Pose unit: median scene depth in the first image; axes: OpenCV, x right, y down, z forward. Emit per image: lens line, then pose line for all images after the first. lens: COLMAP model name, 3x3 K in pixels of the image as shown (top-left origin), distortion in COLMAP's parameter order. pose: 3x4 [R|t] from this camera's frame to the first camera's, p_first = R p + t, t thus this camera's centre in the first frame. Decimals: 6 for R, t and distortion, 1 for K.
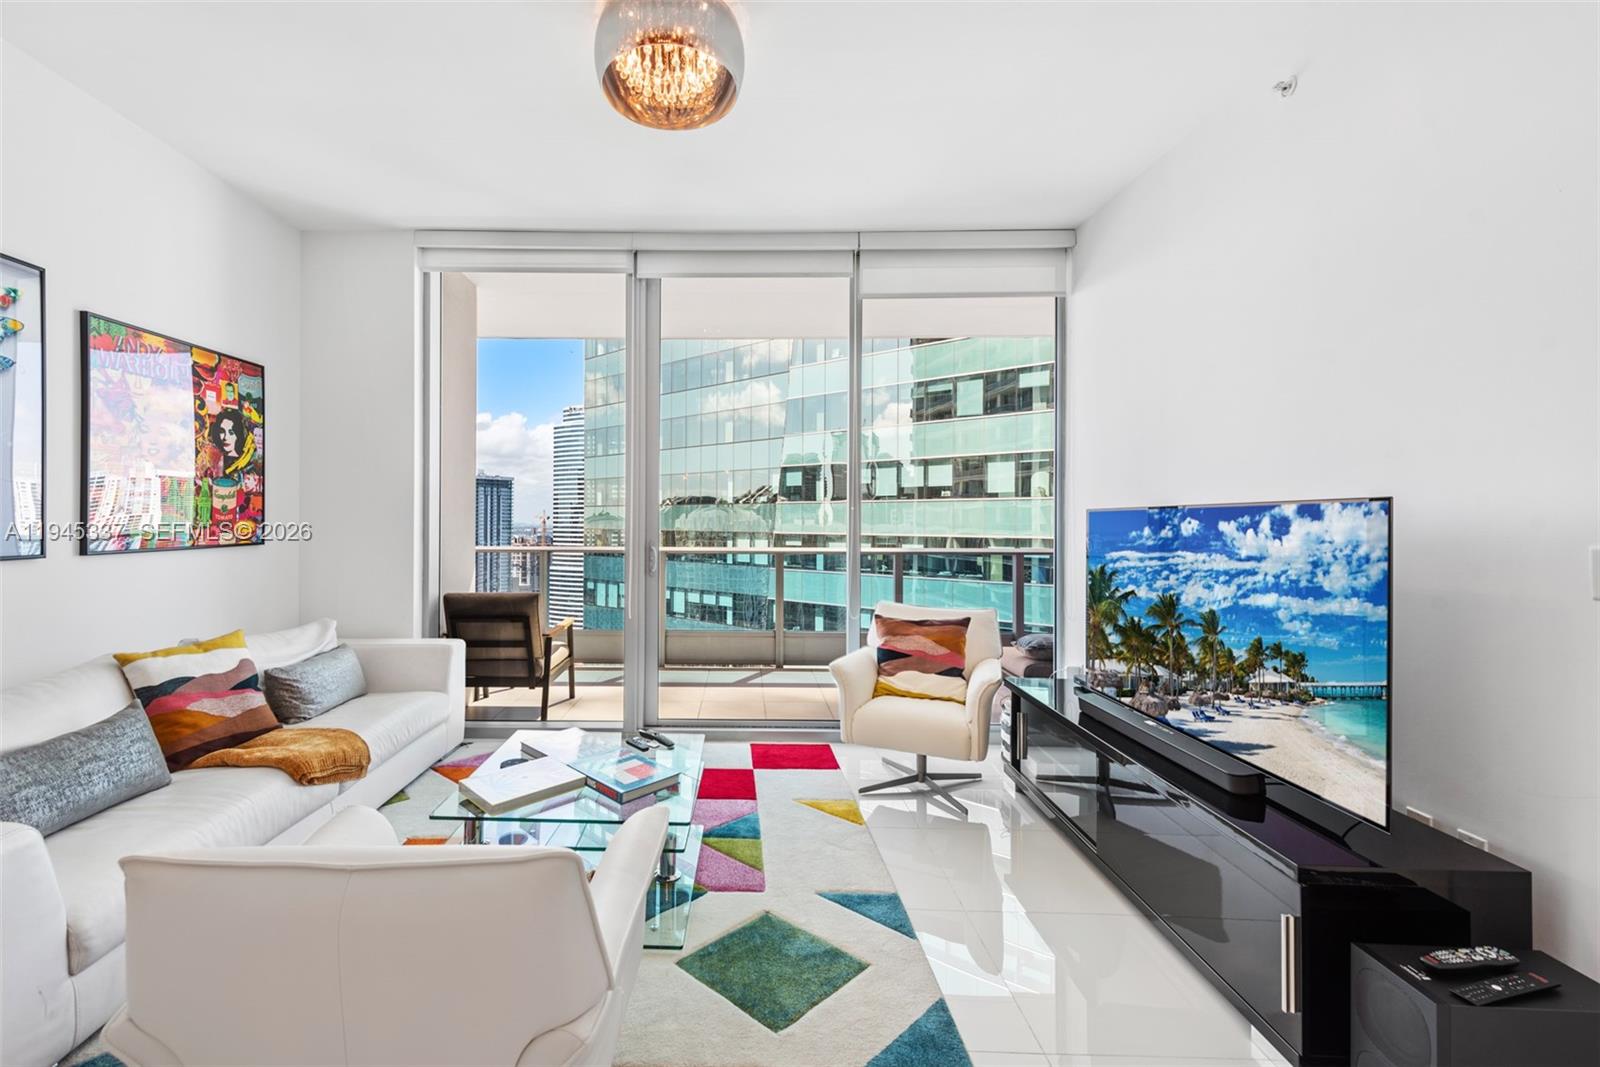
lens RADIAL K [[659.2, 0, 733.5], [0, 659.2, 520.5], [0, 0, 1]] dist [0.019013, 0.000143]
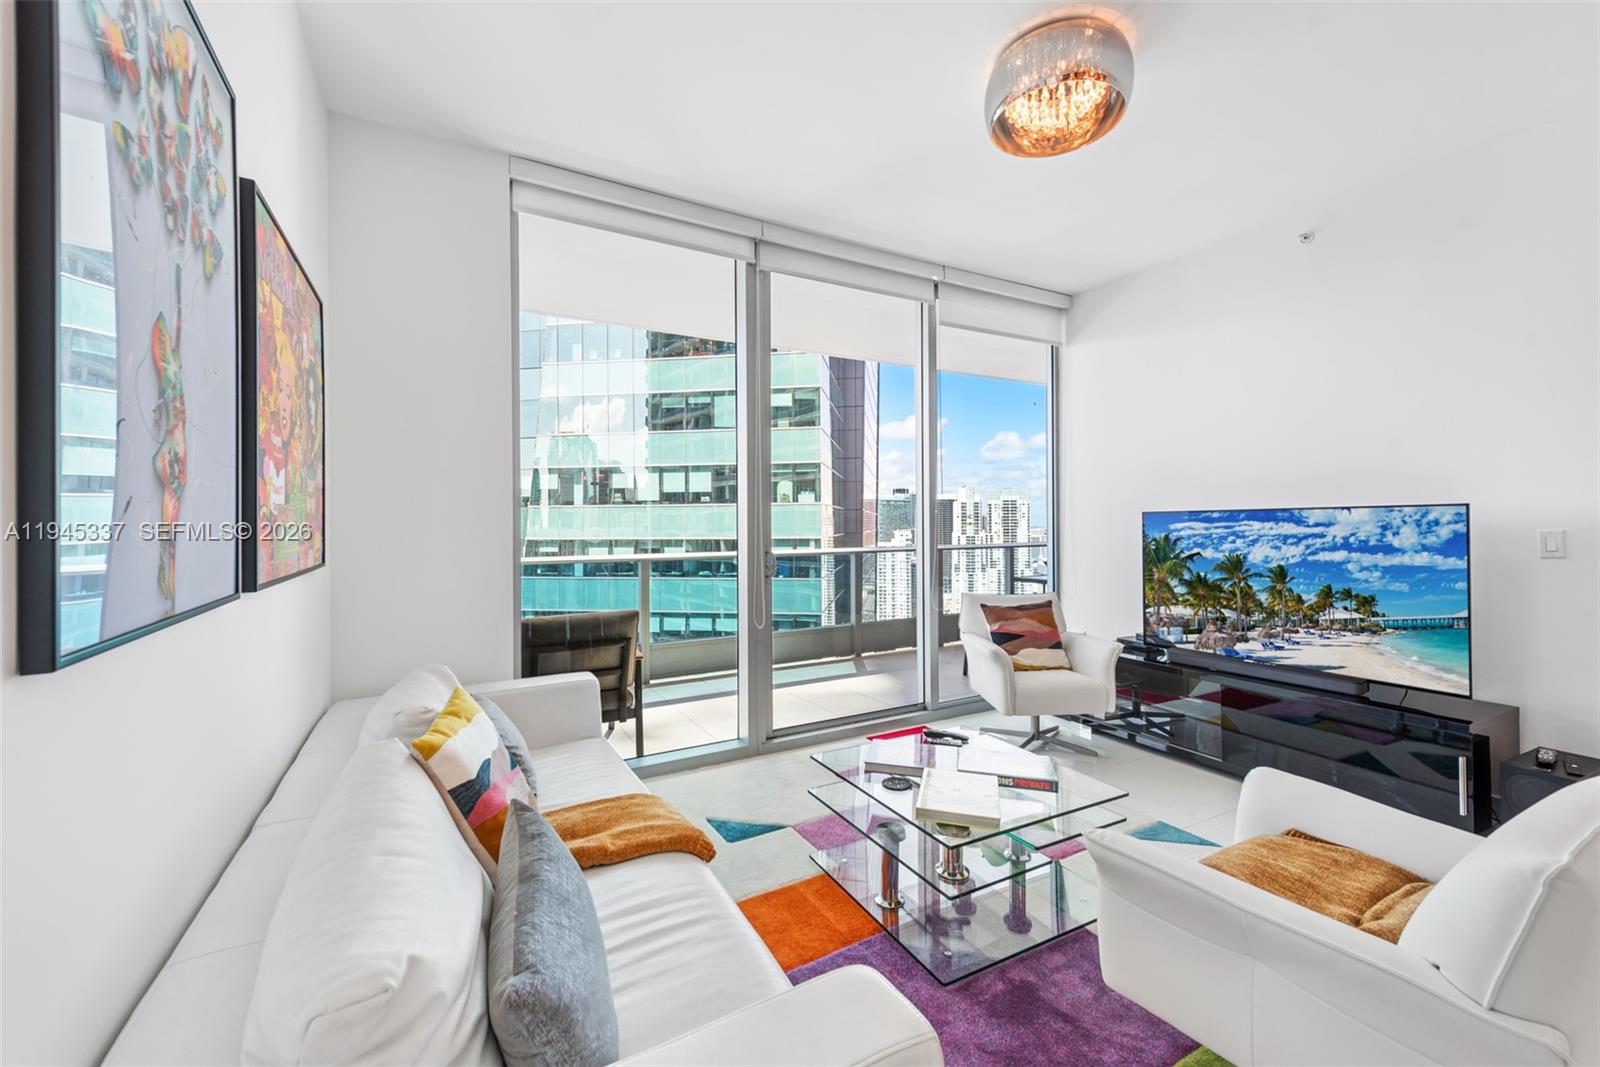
lens RADIAL K [[638.9, 0, 796.9], [0, 638.9, 527.5], [0, 0, 1]] dist [0.029243, -0.006513]
pose [[0.867102, -0.014118, 0.497930, -0.572794], [0.011949, 0.999900, 0.007542, -0.002992], [-0.497987, -0.000590, 0.867184, 0.177059]]
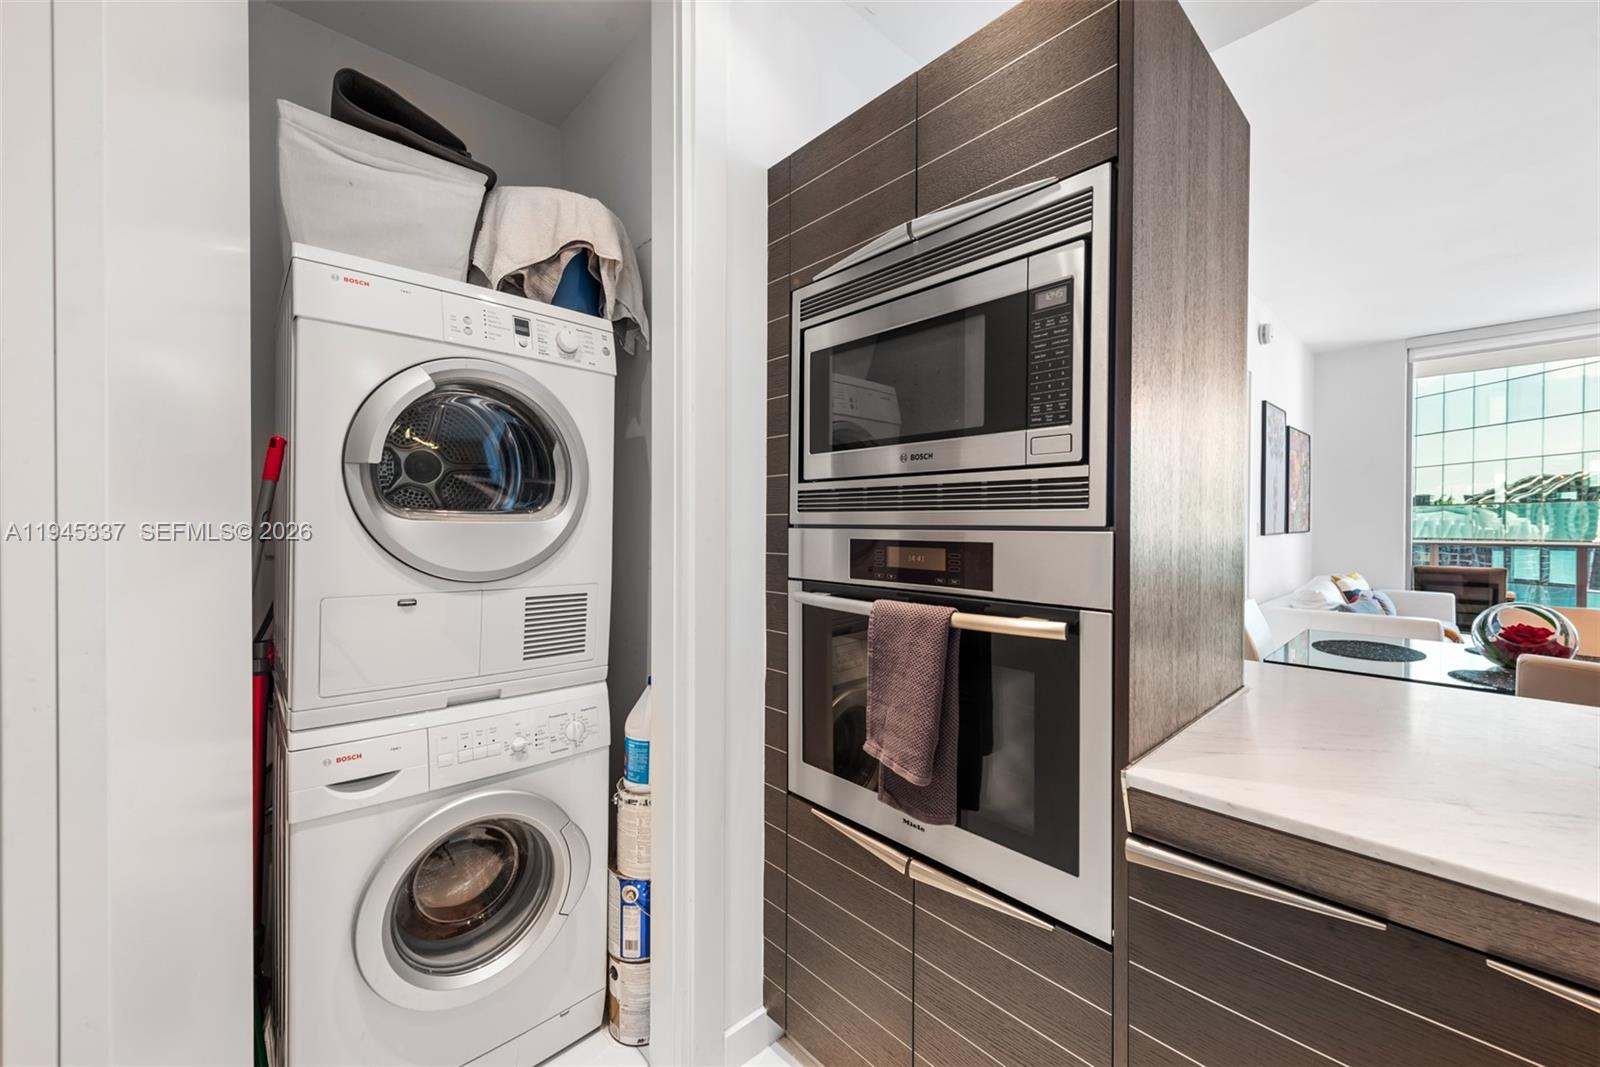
lens RADIAL K [[634.0, 0, 794.4], [0, 634.0, 522.6], [0, 0, 1]] dist [0.029069, -0.009444]
pose [[0.696688, -0.007225, -0.717338, -0.391884], [0.002786, 0.999969, -0.007366, 0.017315], [0.717369, 0.003133, 0.696687, -1.168547]]
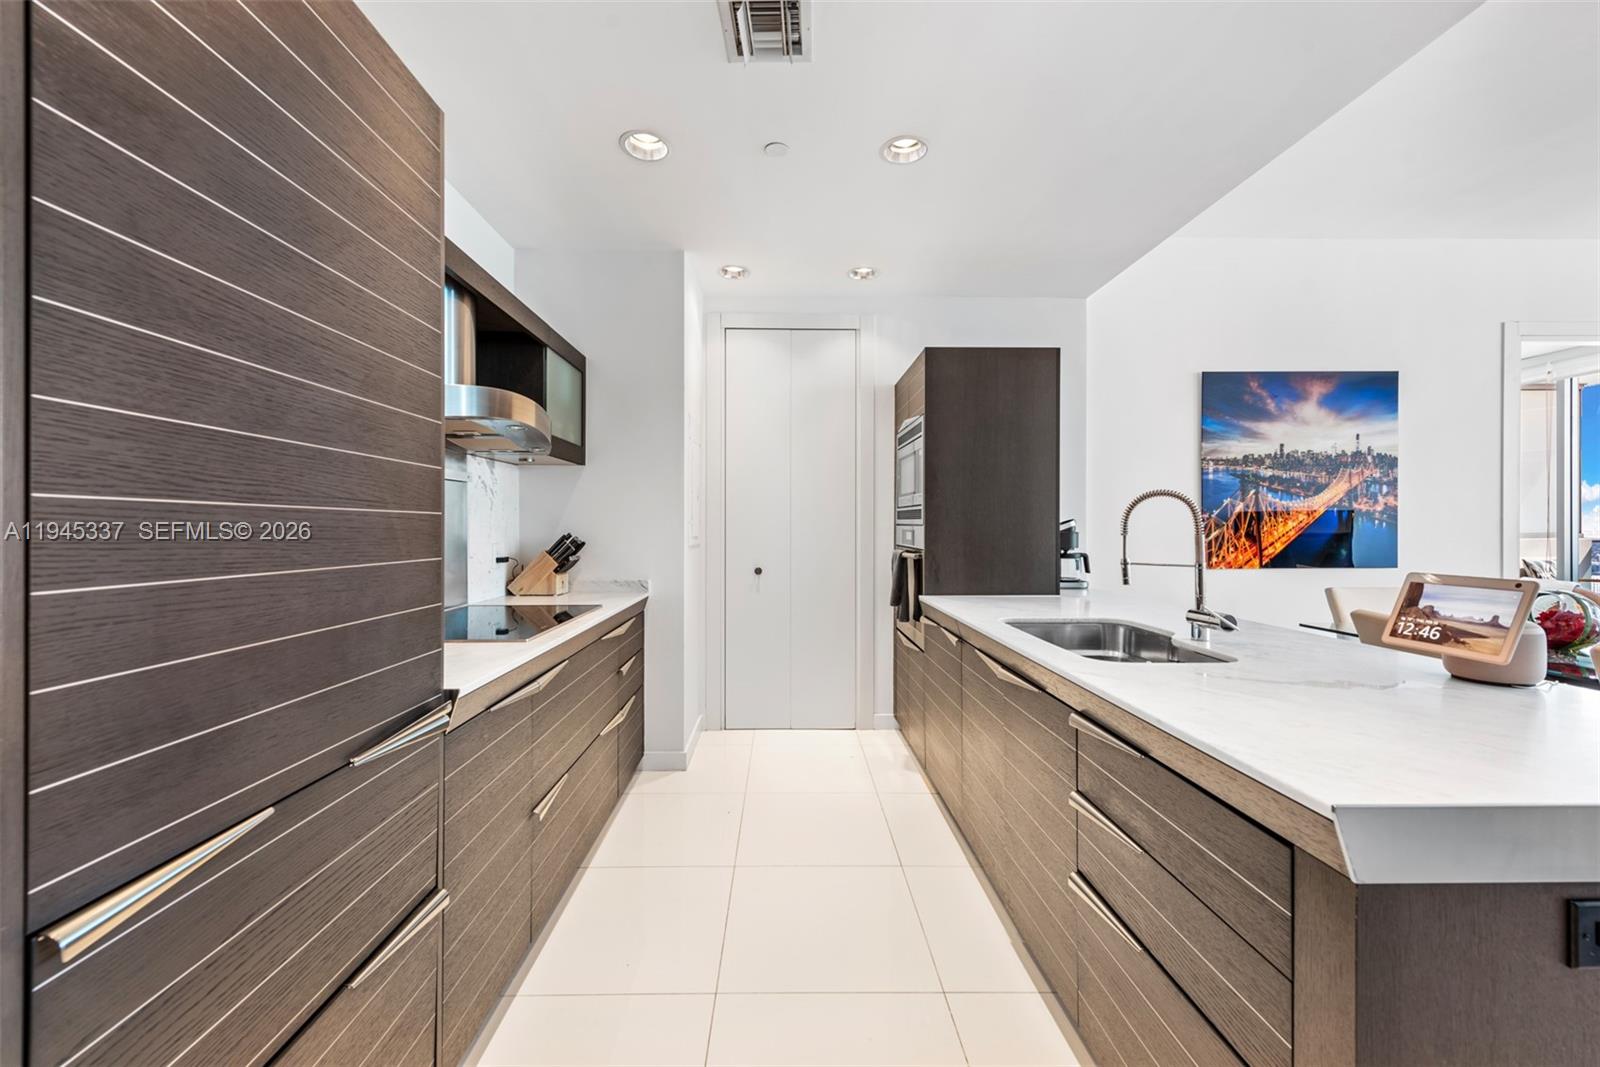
lens RADIAL K [[634.0, 0, 794.4], [0, 634.0, 522.6], [0, 0, 1]] dist [0.029069, -0.009444]
pose [[0.051379, -0.008344, -0.998644, 0.296321], [0.001356, 0.999965, -0.008285, 0.023056], [0.998678, -0.000928, 0.051388, -1.113067]]
